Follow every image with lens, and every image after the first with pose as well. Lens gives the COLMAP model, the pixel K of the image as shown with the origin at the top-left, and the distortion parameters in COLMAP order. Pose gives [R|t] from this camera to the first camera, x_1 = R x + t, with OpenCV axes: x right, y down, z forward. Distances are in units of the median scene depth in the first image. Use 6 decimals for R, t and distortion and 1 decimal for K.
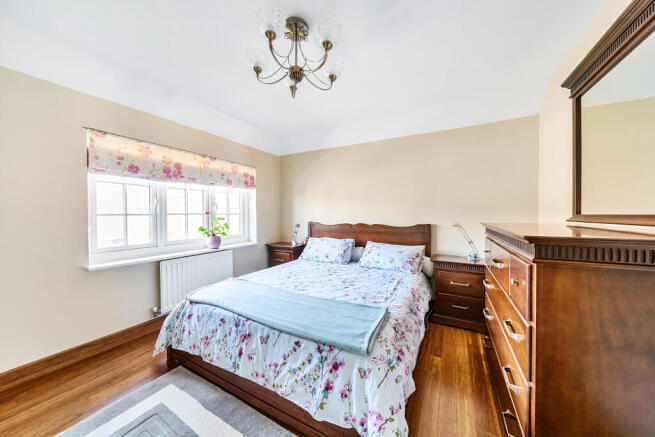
lens RADIAL K [[226.7, 0, 325.2], [0, 226.7, 216.4], [0, 0, 1]] dist [-0.004656, -0.000174]
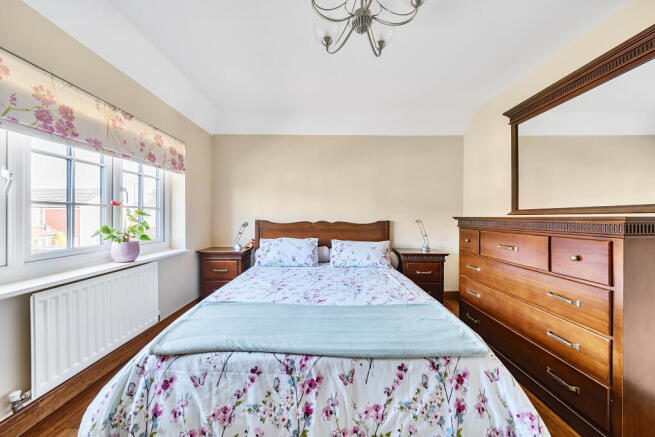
lens RADIAL K [[226.7, 0, 325.4], [0, 226.7, 218.1], [0, 0, 1]] dist [-0.004656, -0.000174]
pose [[0.875536, 0.001418, 0.483150, -0.414818], [0.001008, 0.999988, -0.004763, 0.034576], [-0.483151, 0.004658, 0.875524, 0.262612]]
